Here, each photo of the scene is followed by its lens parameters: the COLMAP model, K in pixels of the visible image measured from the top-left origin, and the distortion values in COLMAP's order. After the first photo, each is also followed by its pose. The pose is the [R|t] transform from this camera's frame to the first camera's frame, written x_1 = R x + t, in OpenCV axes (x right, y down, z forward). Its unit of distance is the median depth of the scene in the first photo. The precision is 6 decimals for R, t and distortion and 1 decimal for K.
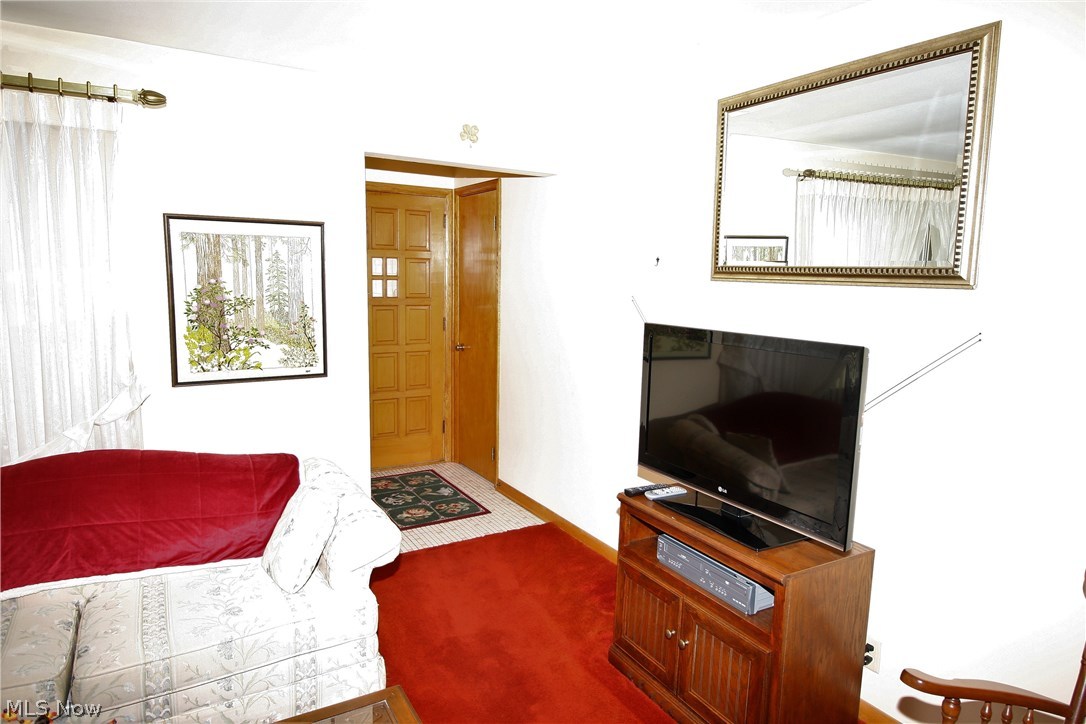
lens RADIAL K [[647.7, 0, 540.3], [0, 647.7, 355.3], [0, 0, 1]] dist [0.001254, -0.001075]
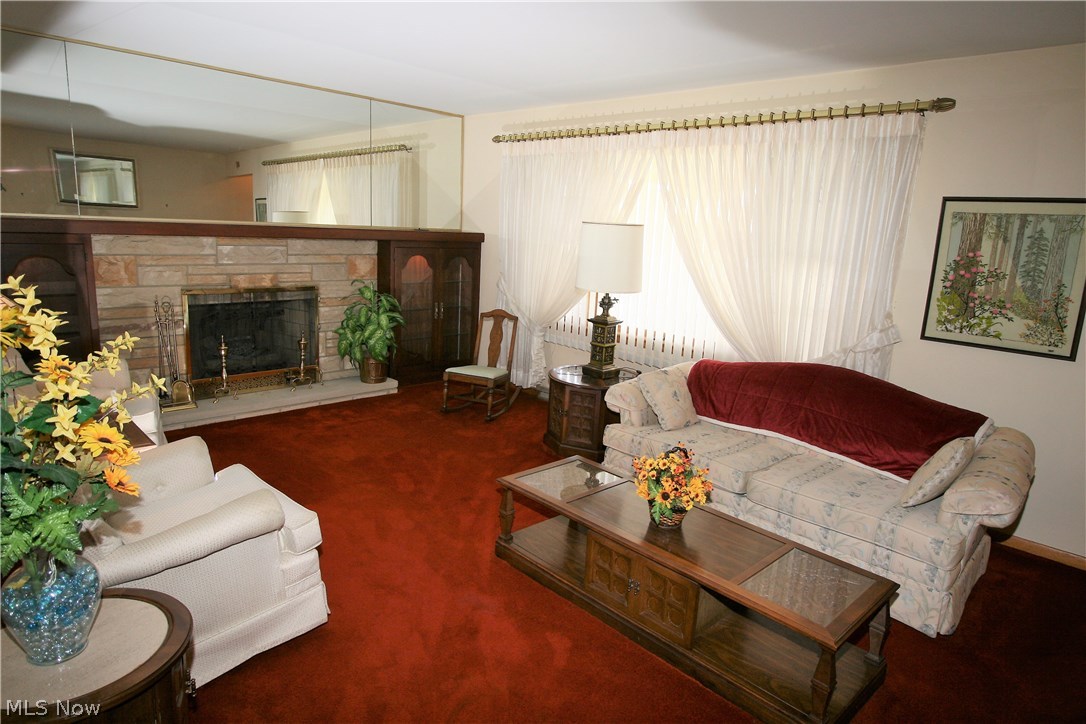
lens RADIAL K [[647.7, 0, 542.9], [0, 647.7, 361.6], [0, 0, 1]] dist [0.001254, -0.001075]
pose [[0.247573, 0.204704, -0.946997, 0.425682], [-0.164115, 0.972161, 0.167239, 0.002428], [0.954868, 0.114013, 0.274276, -0.019108]]
